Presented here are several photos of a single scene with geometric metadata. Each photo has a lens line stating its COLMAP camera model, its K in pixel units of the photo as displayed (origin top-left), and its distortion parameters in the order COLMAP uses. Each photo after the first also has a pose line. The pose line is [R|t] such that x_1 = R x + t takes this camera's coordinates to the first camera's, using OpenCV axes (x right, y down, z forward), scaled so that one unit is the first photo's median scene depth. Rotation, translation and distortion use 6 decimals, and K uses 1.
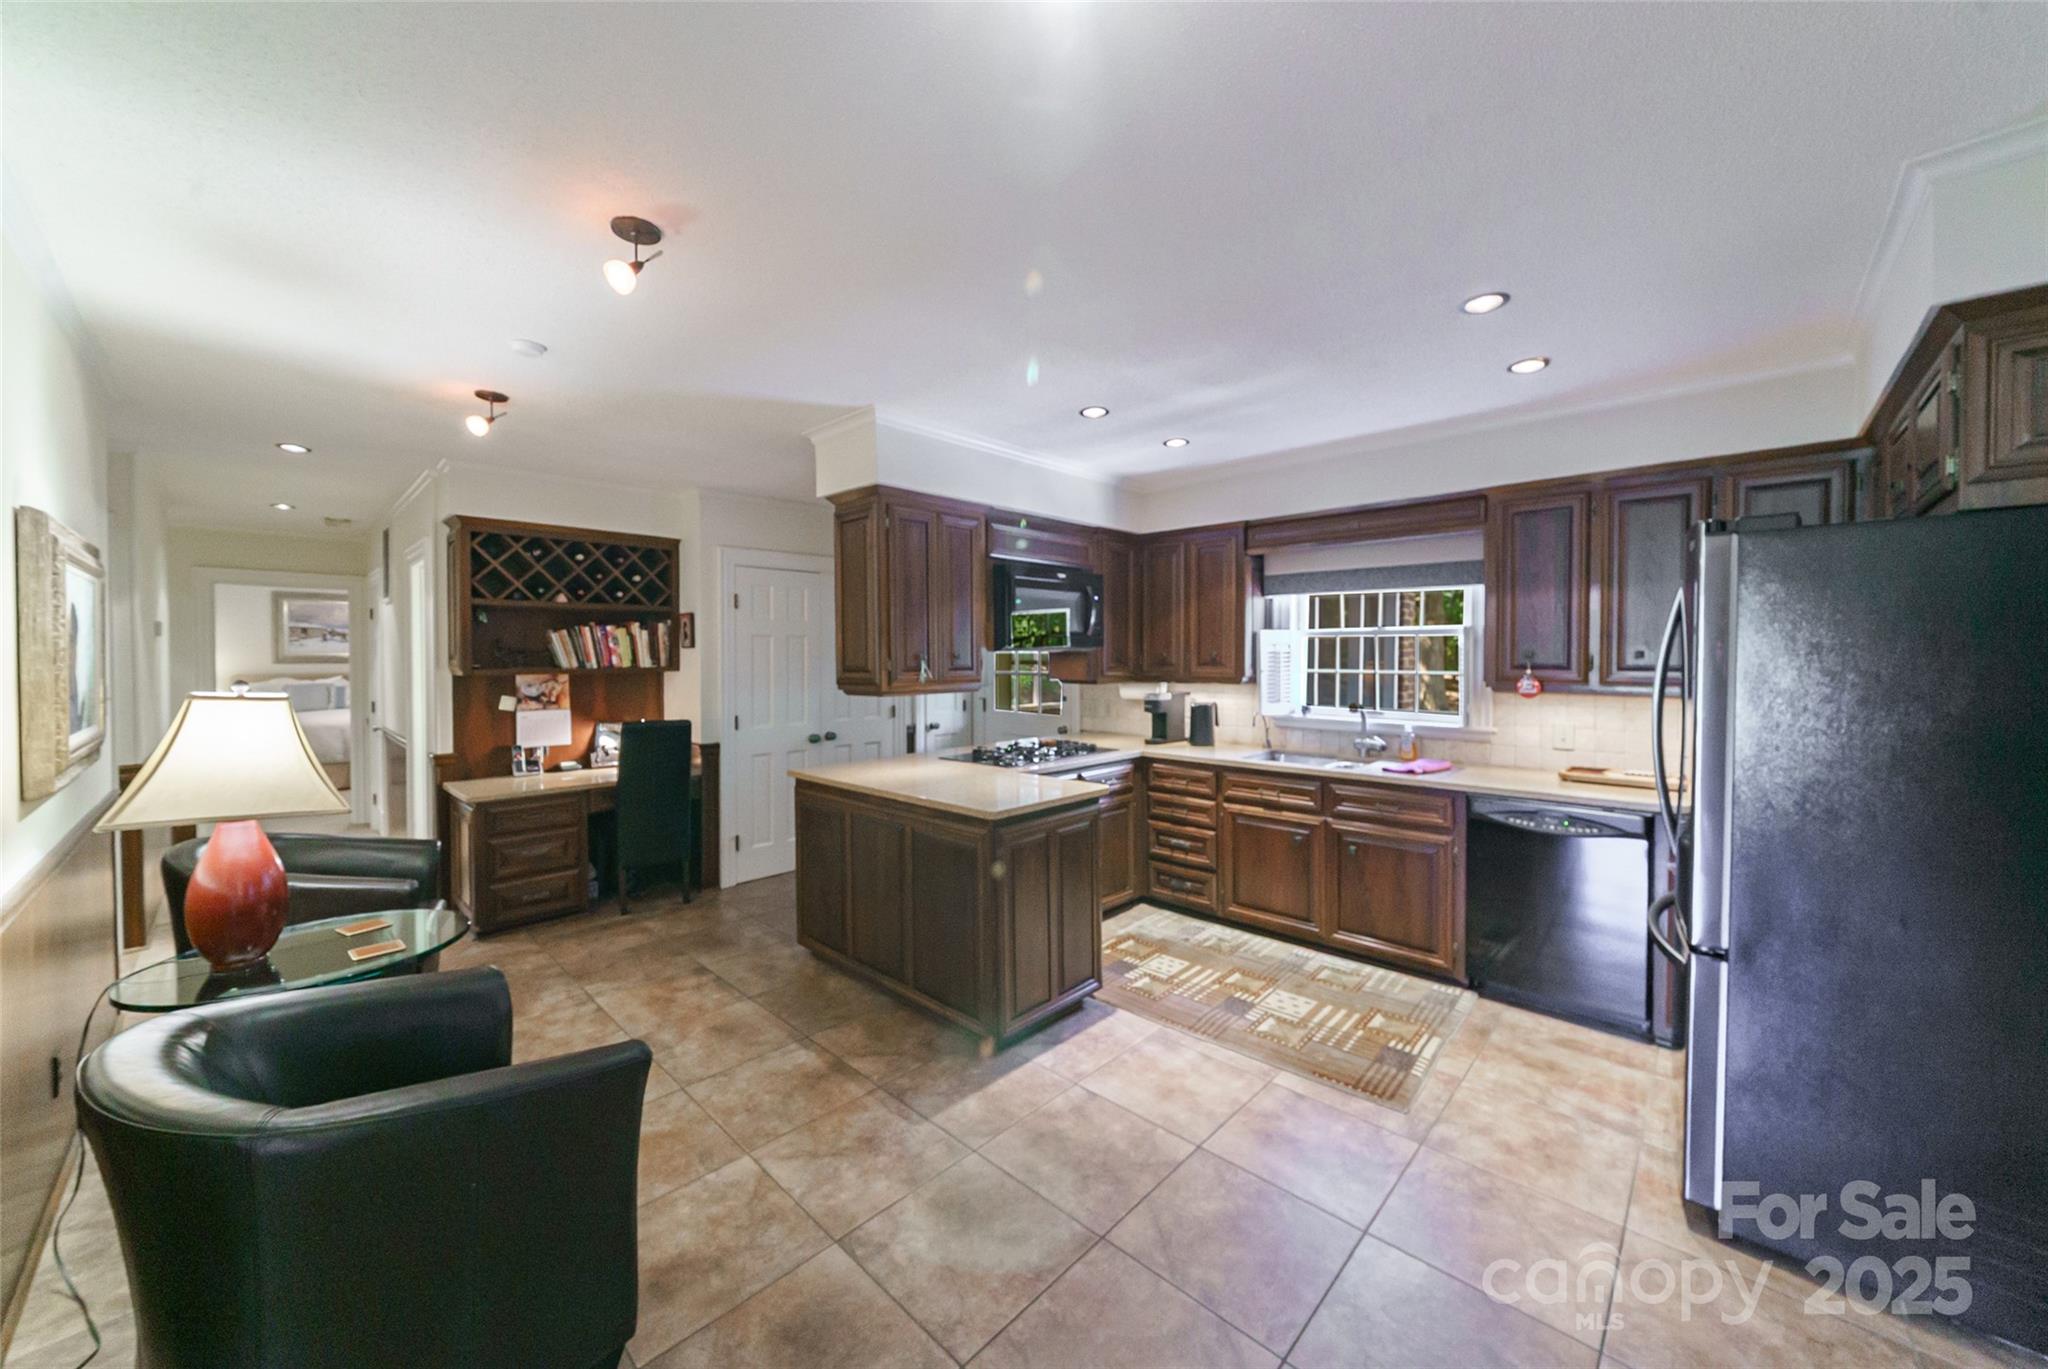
lens RADIAL K [[729.6, 0, 1025.1], [0, 729.6, 674.8], [0, 0, 1]] dist [-0.000737, 0.000176]
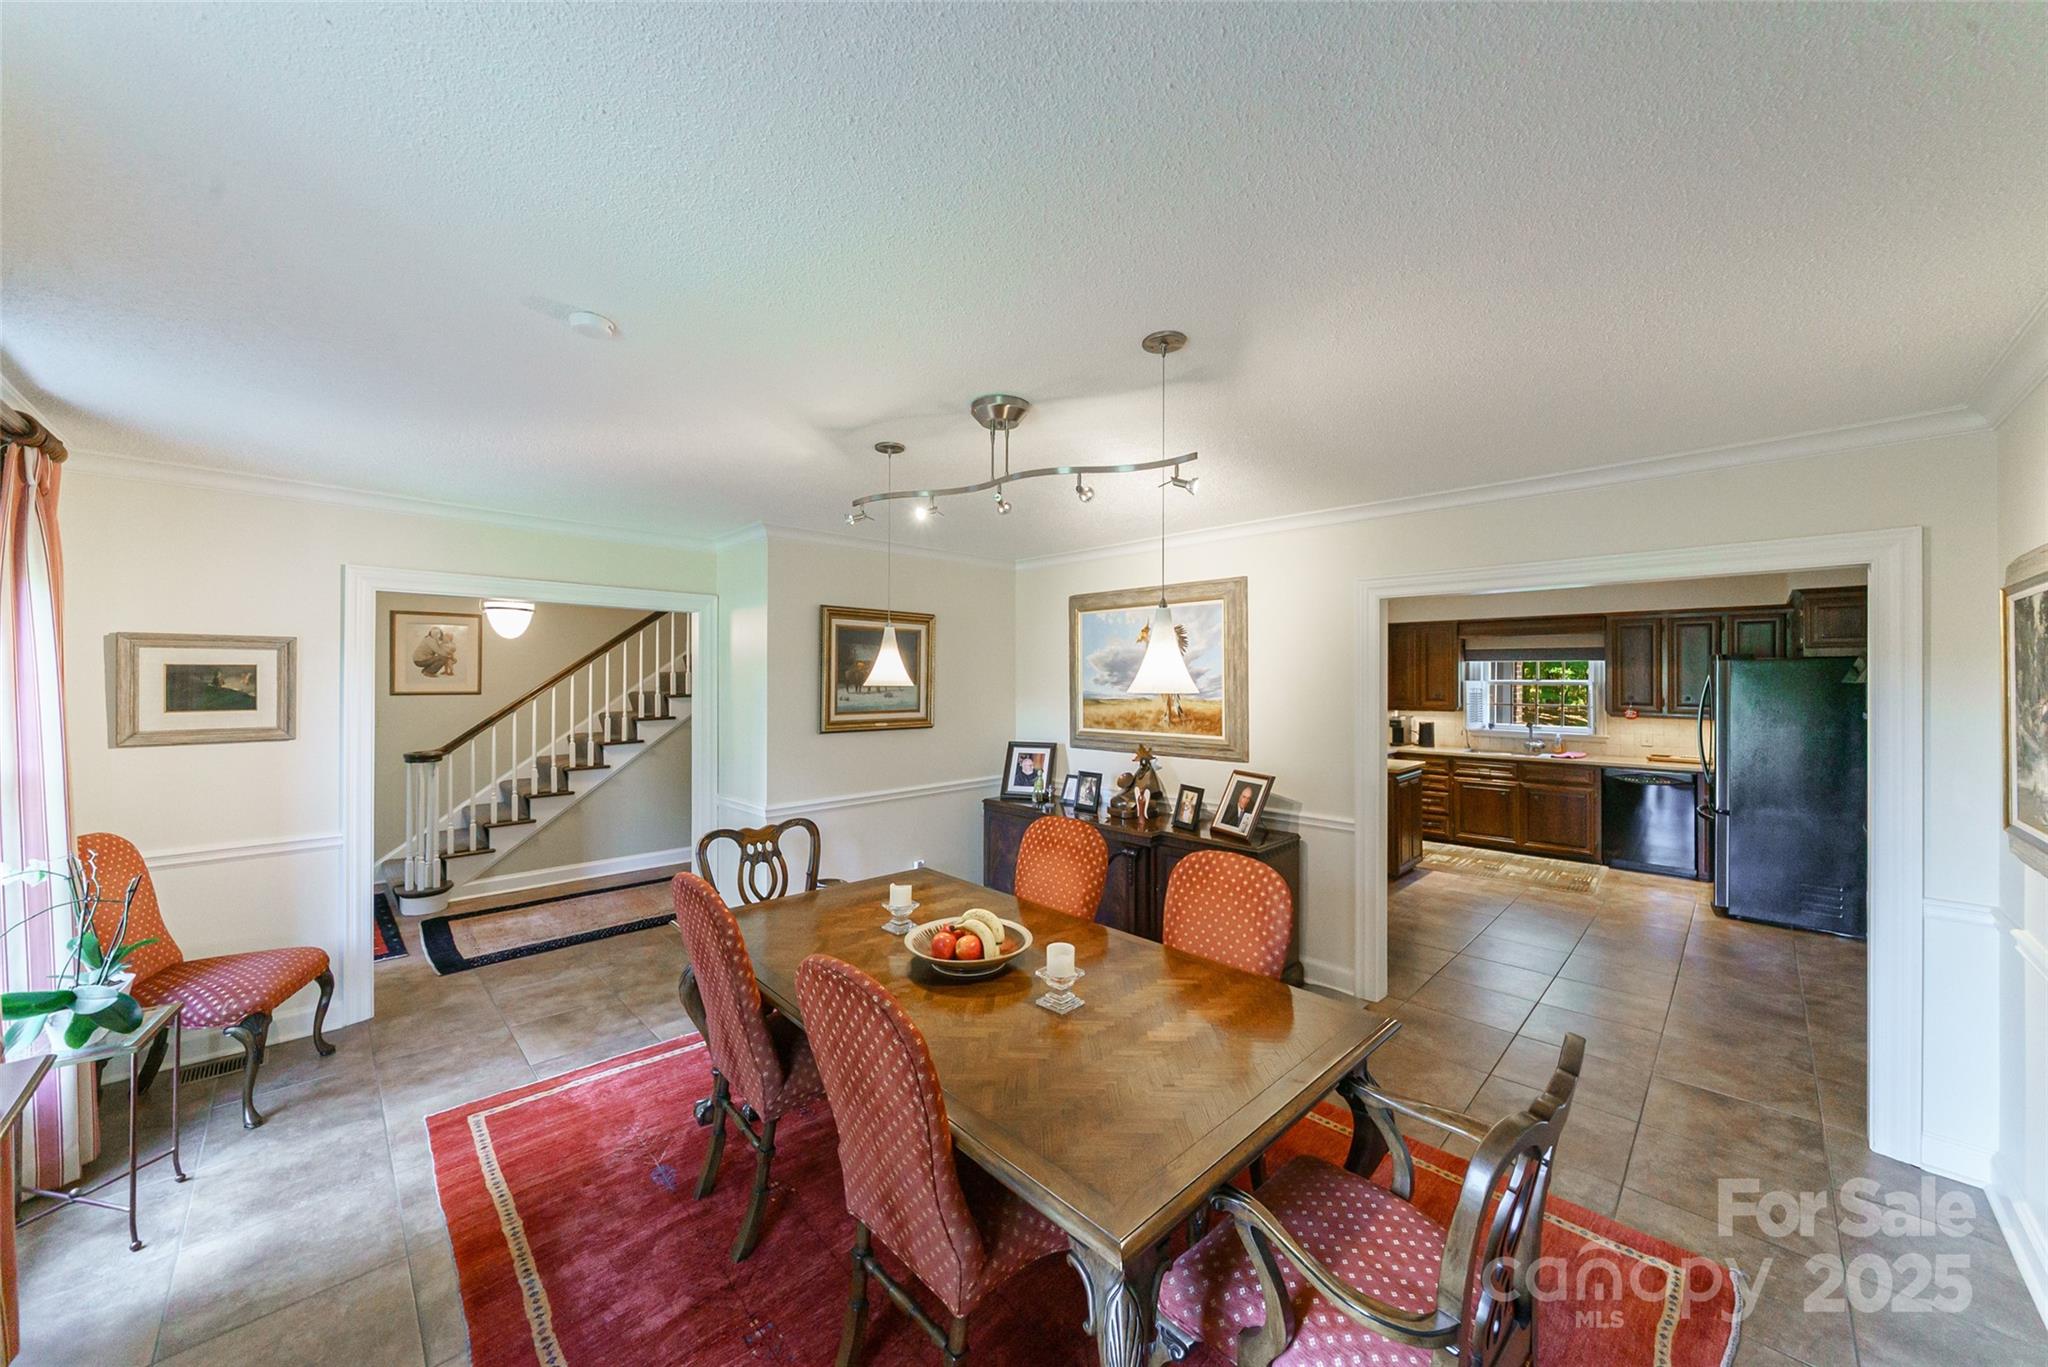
lens RADIAL K [[729.6, 0, 1019.2], [0, 729.6, 676.0], [0, 0, 1]] dist [-0.000737, 0.000176]
pose [[0.999801, 0.000462, -0.019954, -0.857870], [-0.001006, 0.999627, -0.027275, -0.027920], [0.019934, 0.027289, 0.999429, -0.938588]]
